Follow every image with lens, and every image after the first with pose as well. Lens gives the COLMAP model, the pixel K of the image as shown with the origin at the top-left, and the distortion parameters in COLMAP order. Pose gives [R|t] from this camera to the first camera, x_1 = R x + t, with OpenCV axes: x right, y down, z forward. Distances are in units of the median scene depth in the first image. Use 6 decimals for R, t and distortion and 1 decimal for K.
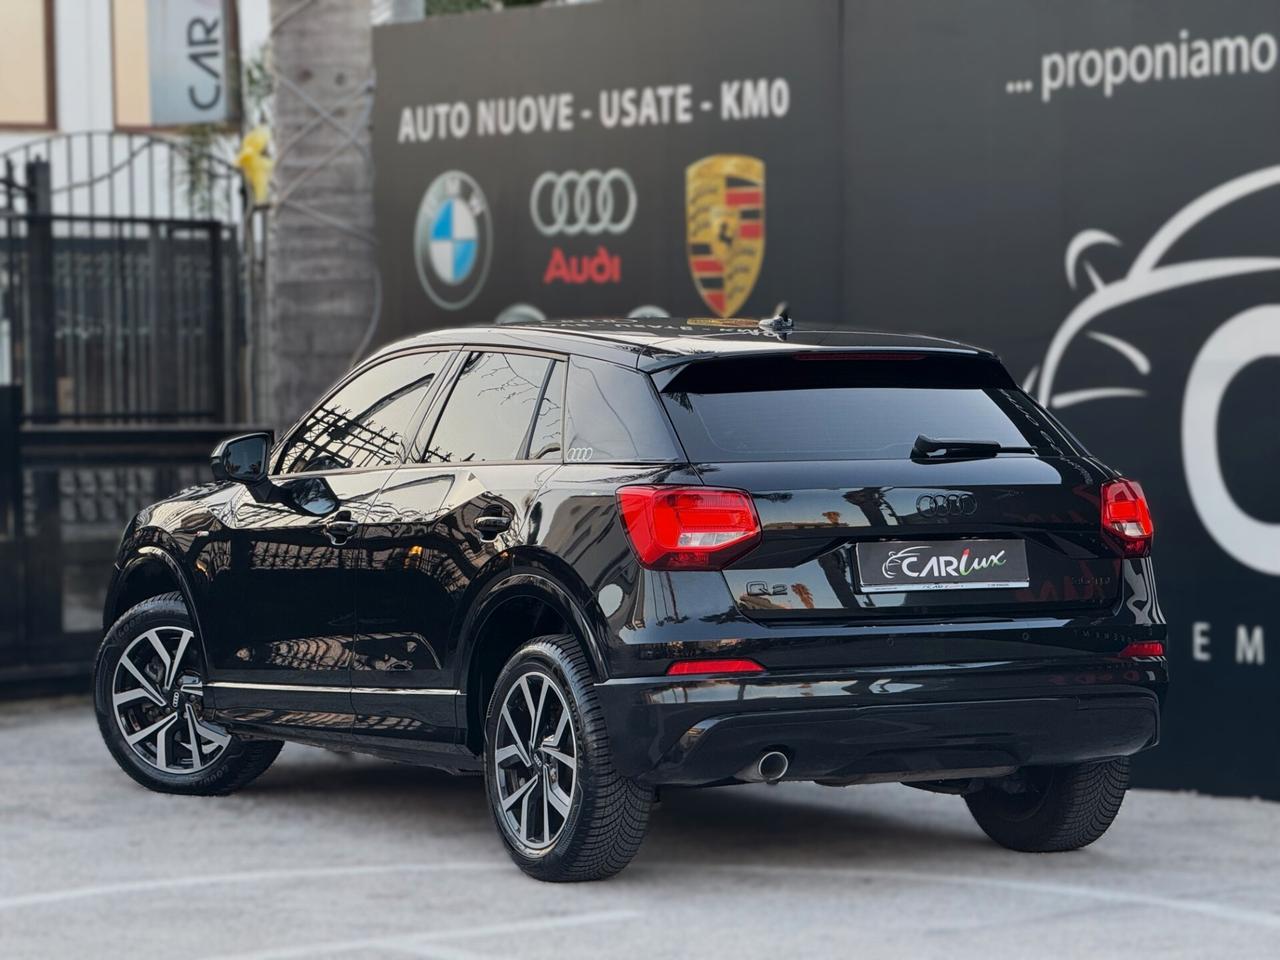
lens RADIAL K [[4164.4, 0, 641.9], [0, 4164.4, 481.1], [0, 0, 1]] dist [0.182637, 0.000000]
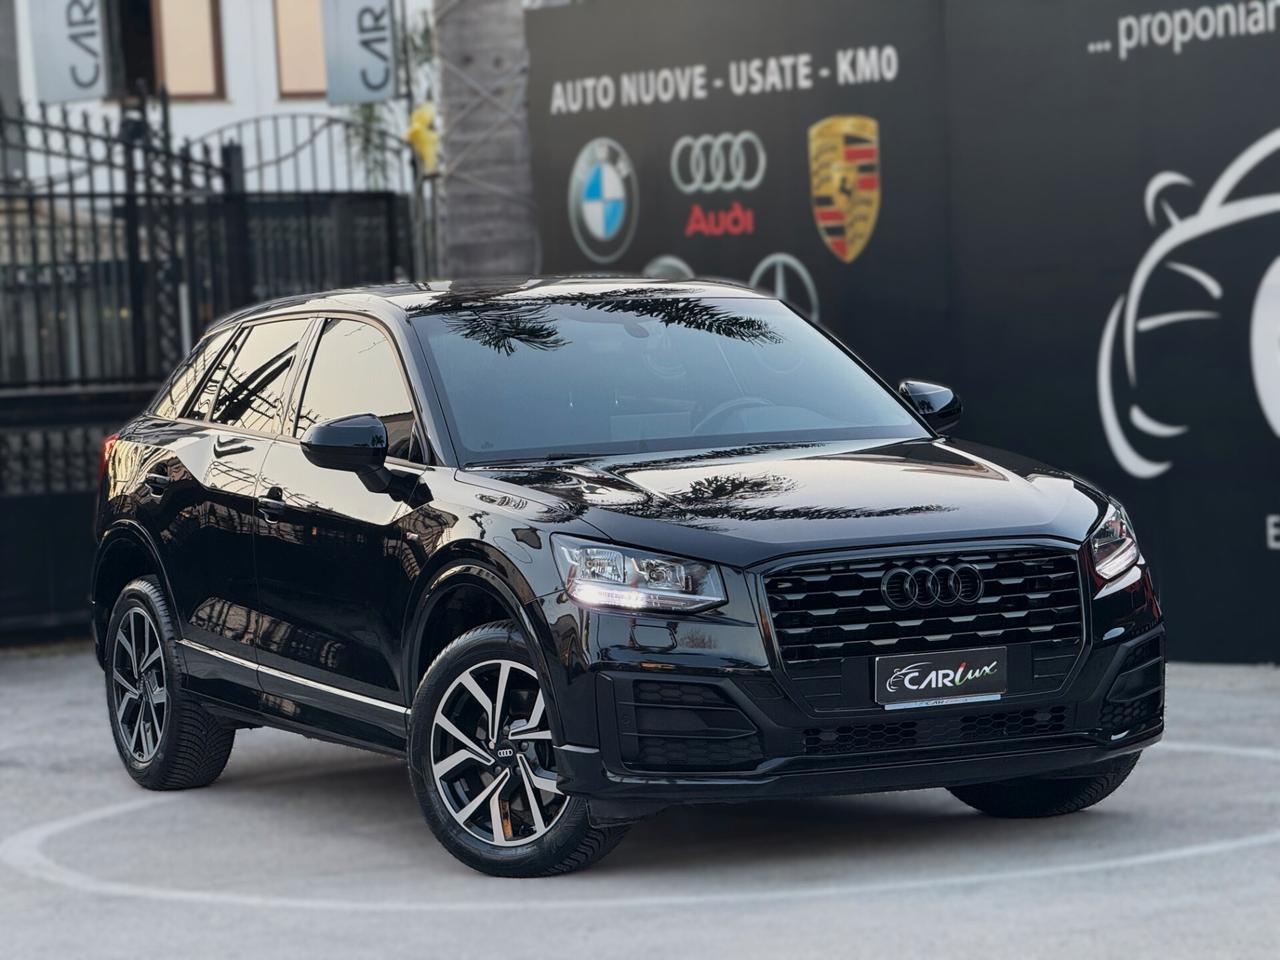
lens RADIAL K [[4164.4, 0, 645.1], [0, 4164.4, 482.6], [0, 0, 1]] dist [0.182637, 0.000000]
pose [[0.998529, -0.037180, -0.039475, 0.007410], [0.037820, 0.999163, 0.015576, 0.000713], [0.038863, -0.017046, 0.999099, -0.121094]]
